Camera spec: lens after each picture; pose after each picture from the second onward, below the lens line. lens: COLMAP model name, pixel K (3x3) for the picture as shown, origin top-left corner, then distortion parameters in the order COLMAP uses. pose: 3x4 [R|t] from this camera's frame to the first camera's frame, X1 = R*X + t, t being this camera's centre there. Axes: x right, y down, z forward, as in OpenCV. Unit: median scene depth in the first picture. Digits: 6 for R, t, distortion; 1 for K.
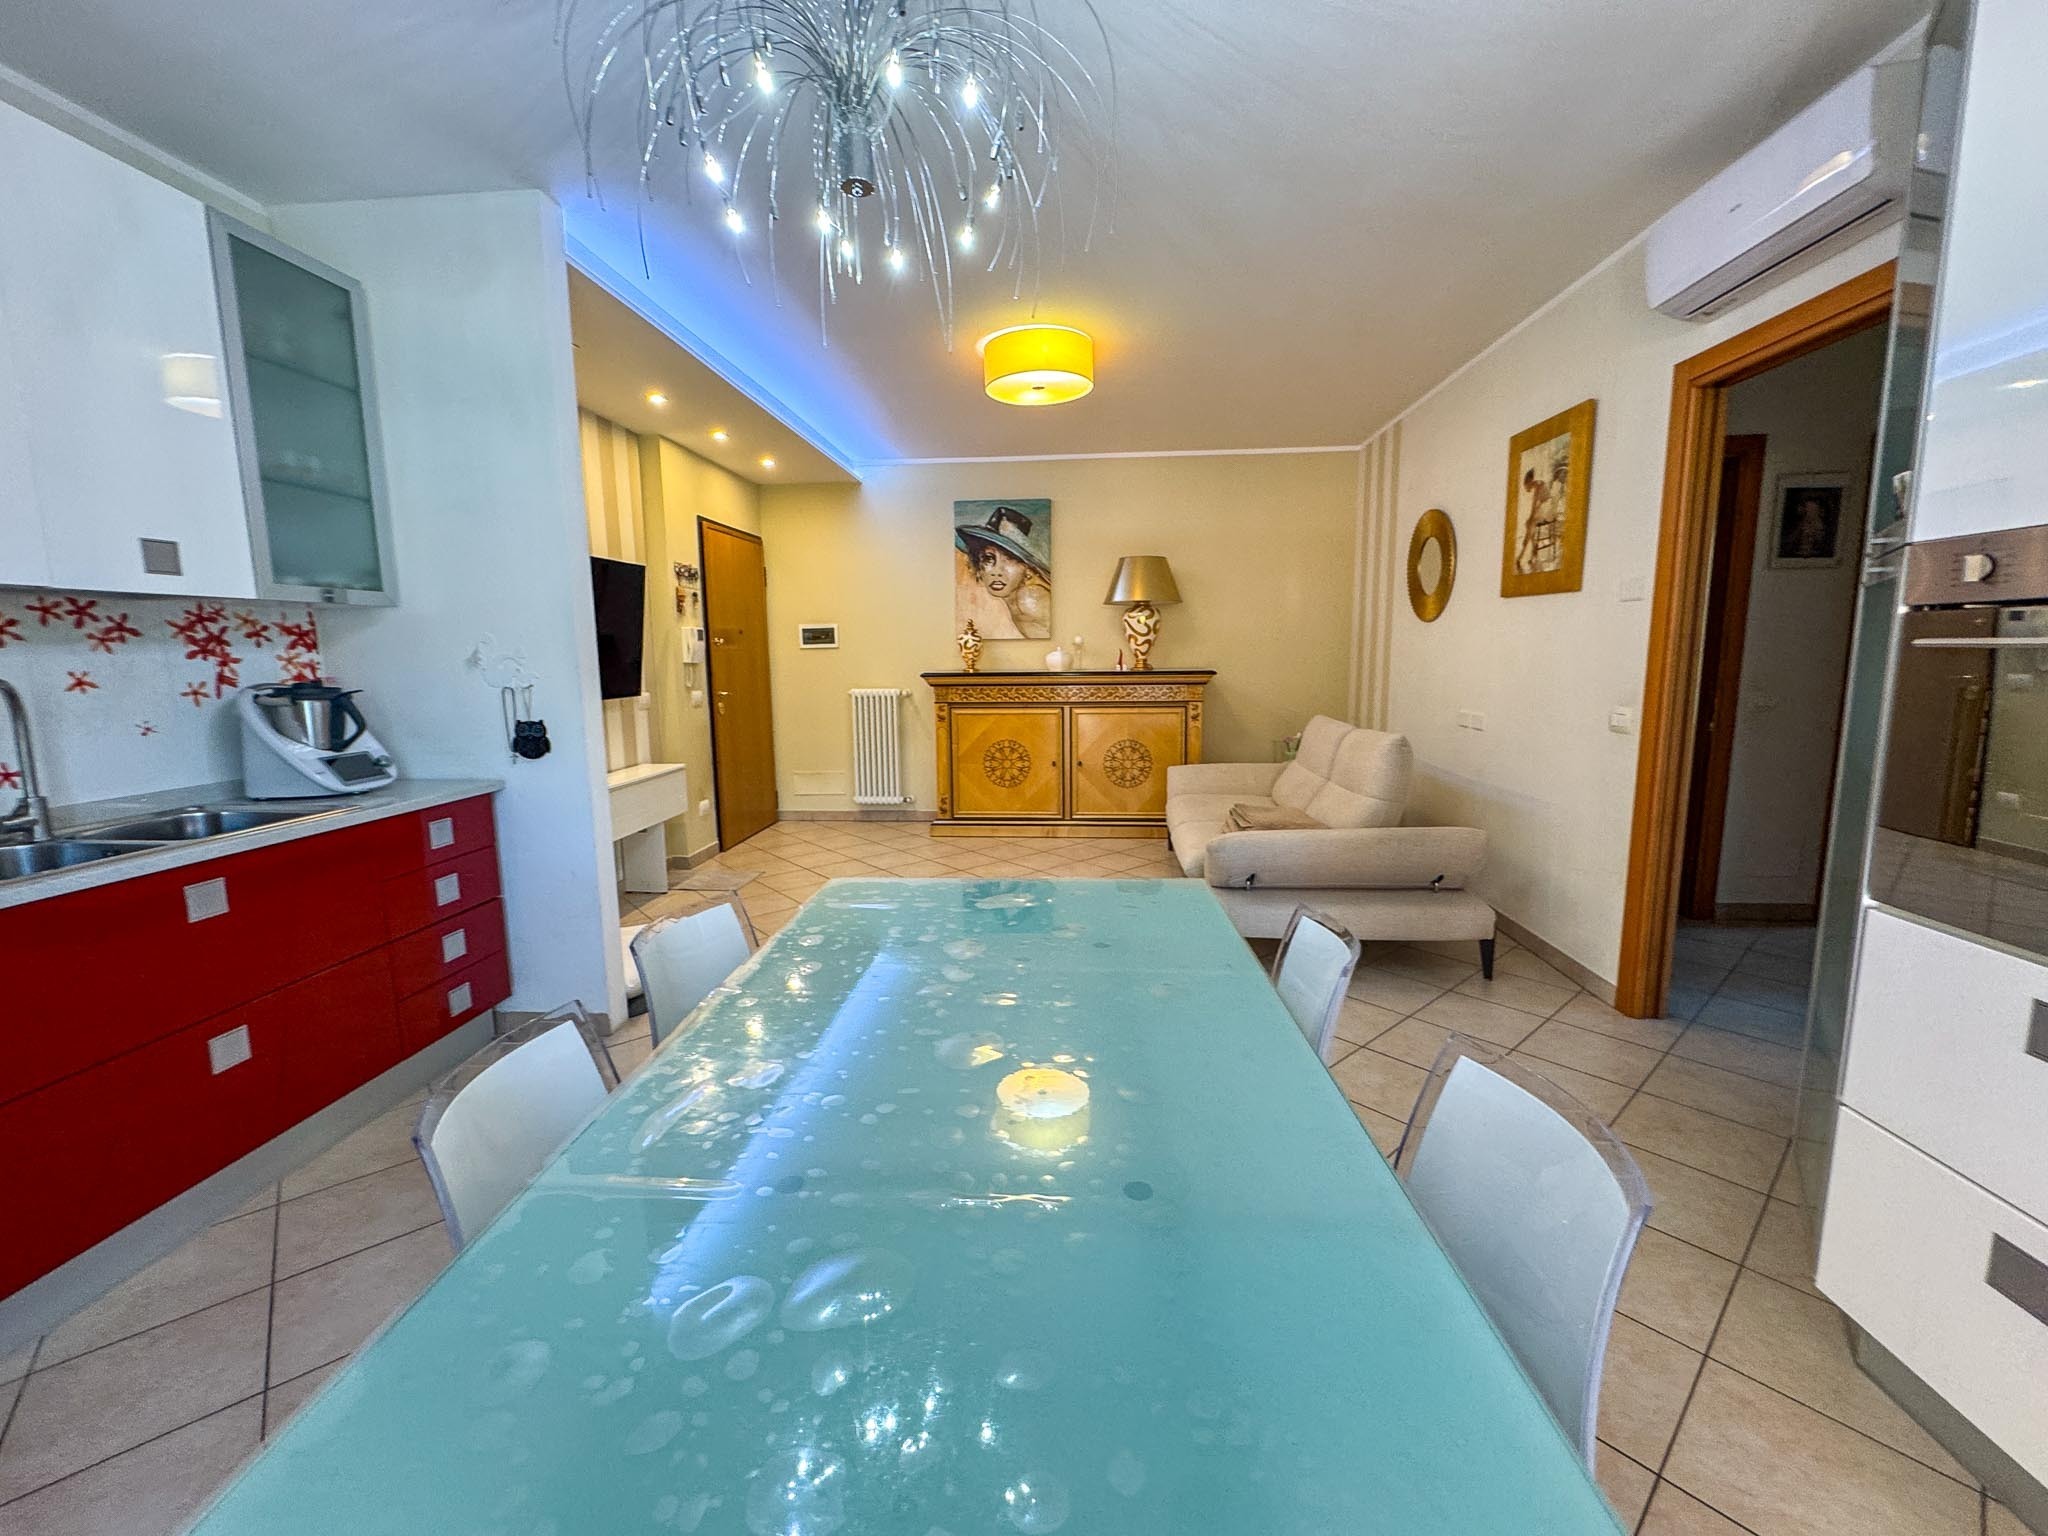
lens RADIAL K [[822.4, 0, 1024.4], [0, 822.4, 764.2], [0, 0, 1]] dist [-0.004749, 0.000612]
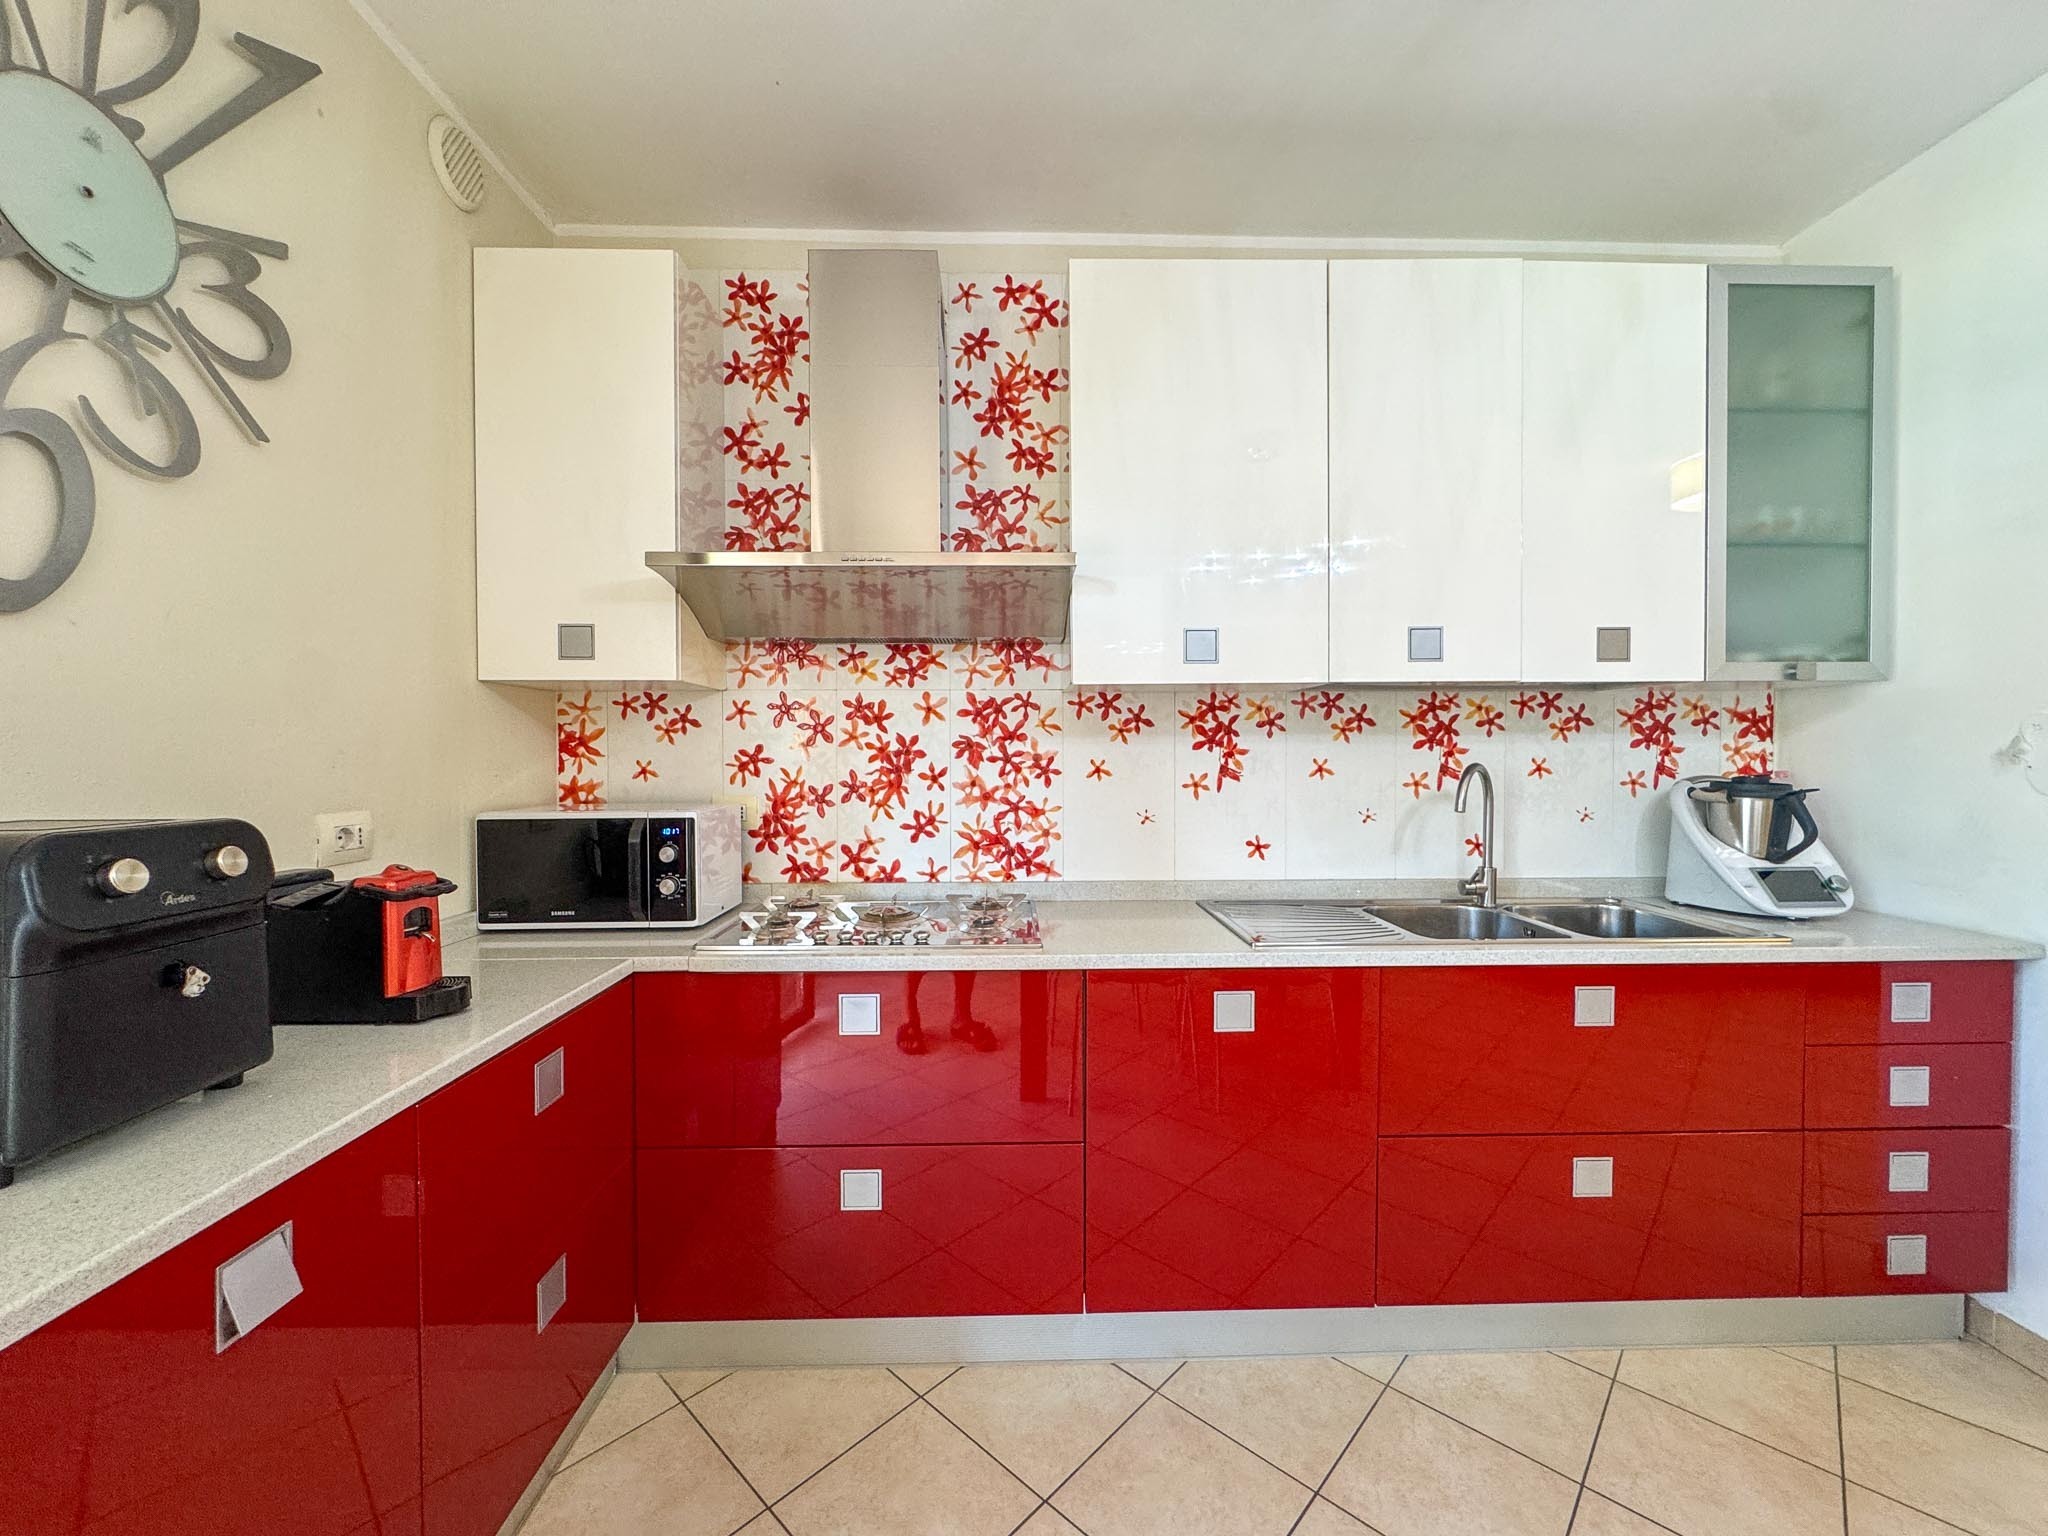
lens RADIAL K [[822.4, 0, 1023.9], [0, 822.4, 765.1], [0, 0, 1]] dist [-0.004749, 0.000612]
pose [[0.101765, 0.028633, -0.994396, -0.079358], [-0.134871, 0.990754, 0.014726, -0.016150], [0.985624, 0.132616, 0.104686, 0.121661]]
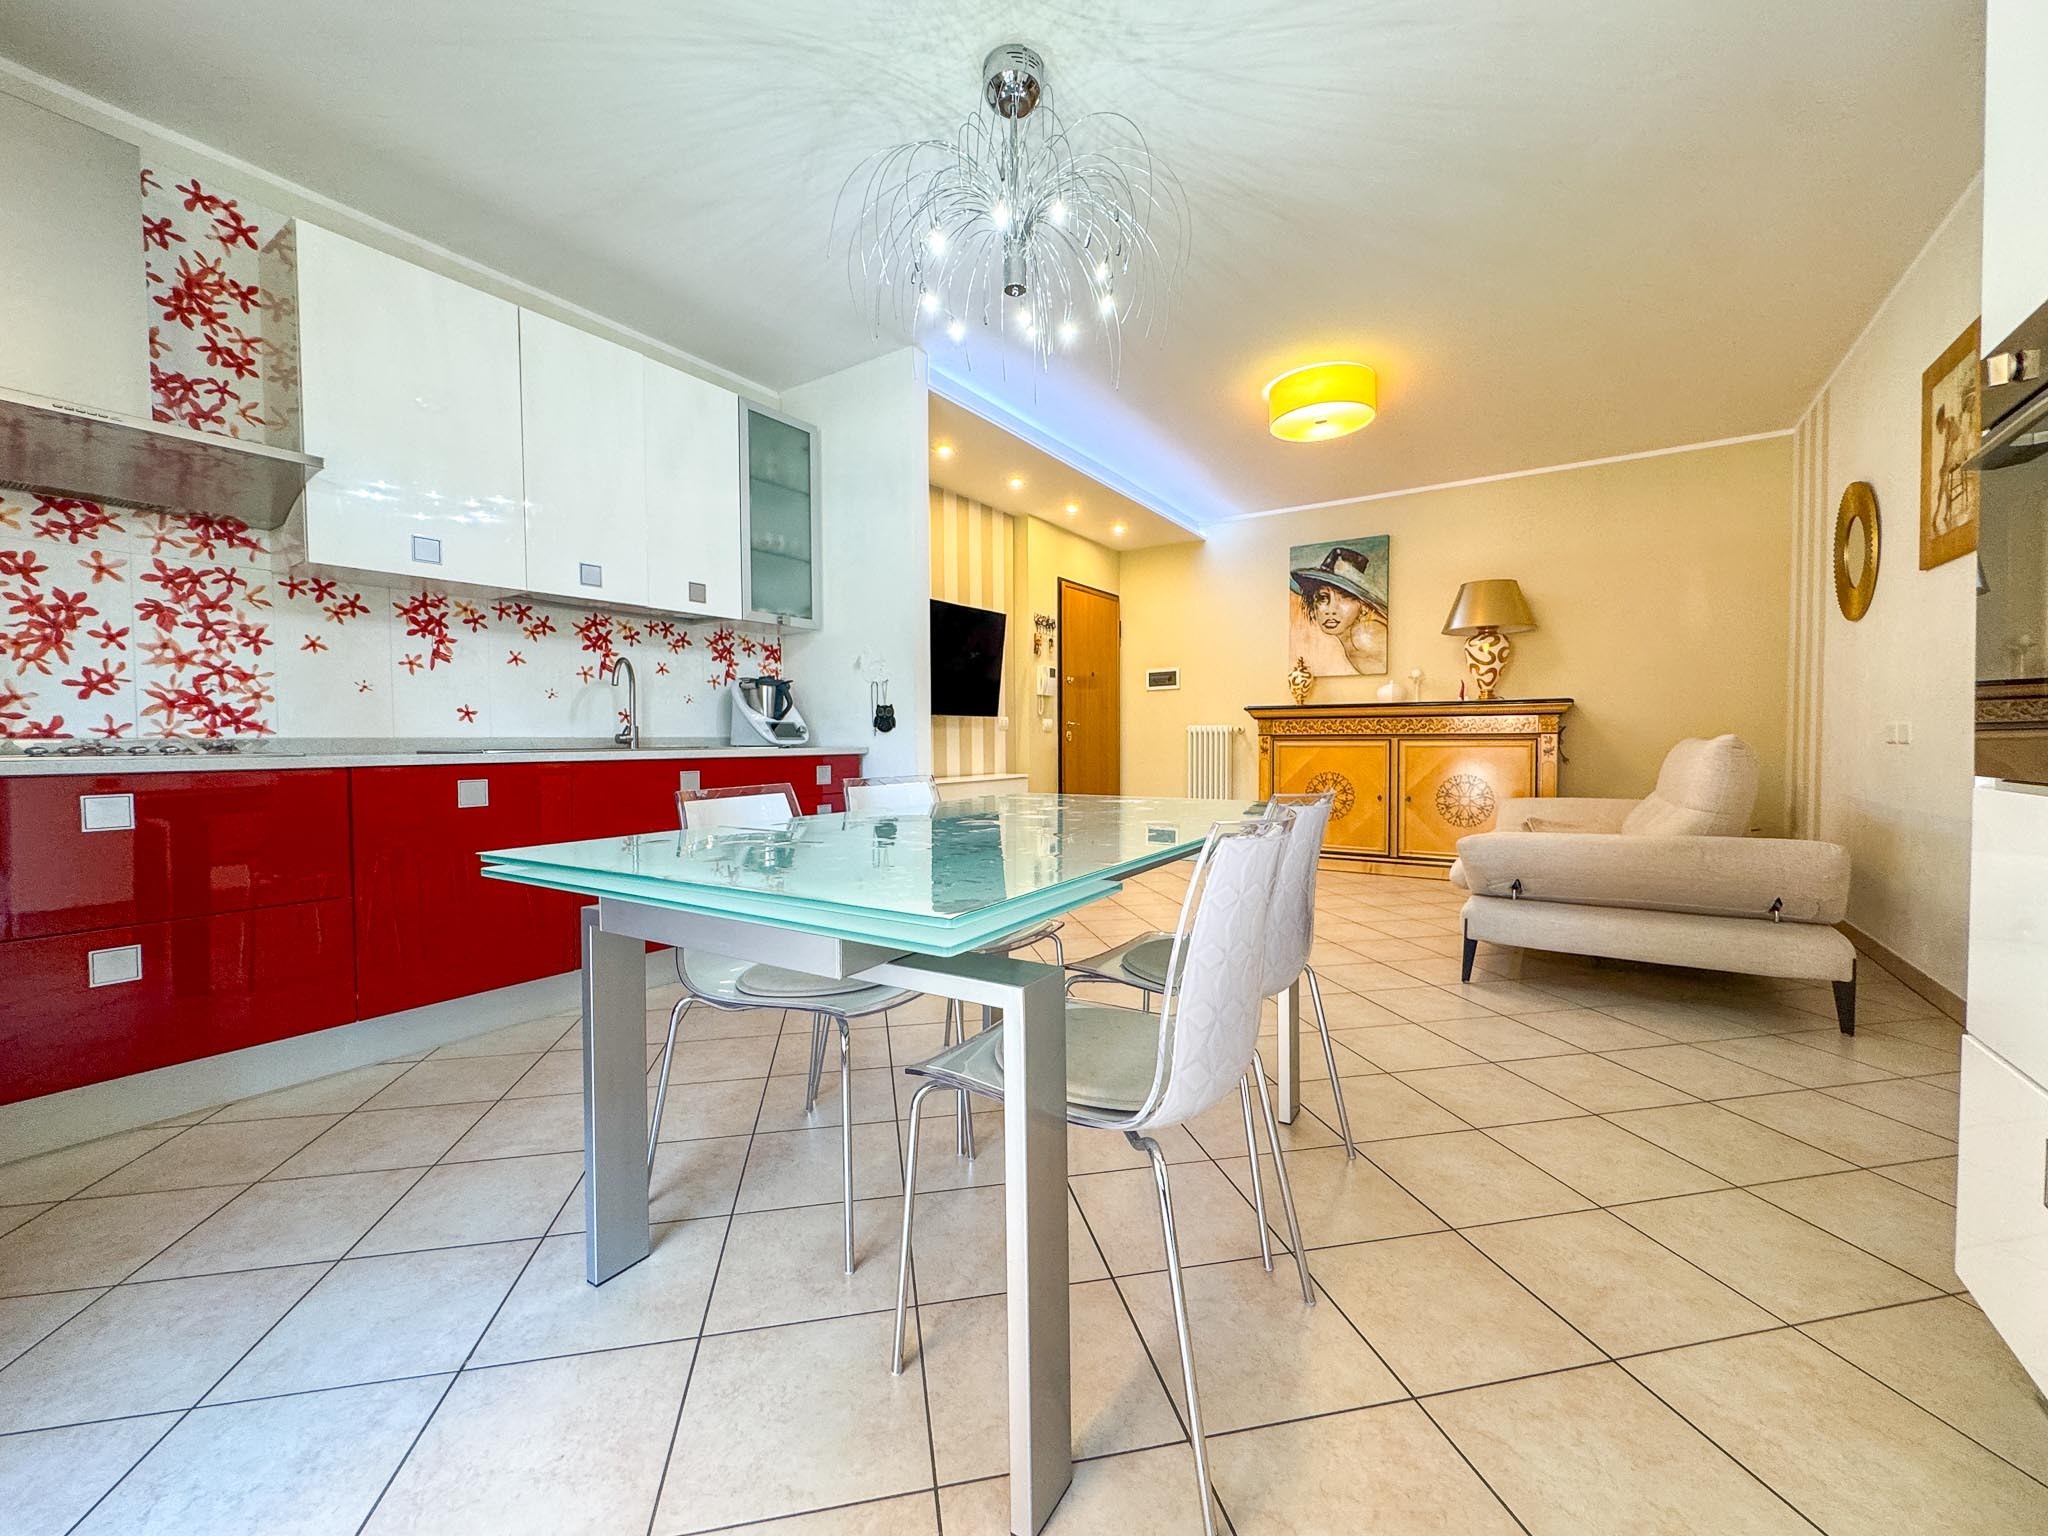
lens RADIAL K [[822.4, 0, 1025.1], [0, 822.4, 765.4], [0, 0, 1]] dist [-0.004749, 0.000612]
pose [[0.873407, 0.022131, -0.486488, 0.232356], [-0.070846, 0.994114, -0.081969, 0.115512], [0.481811, 0.106058, 0.869833, -0.082690]]
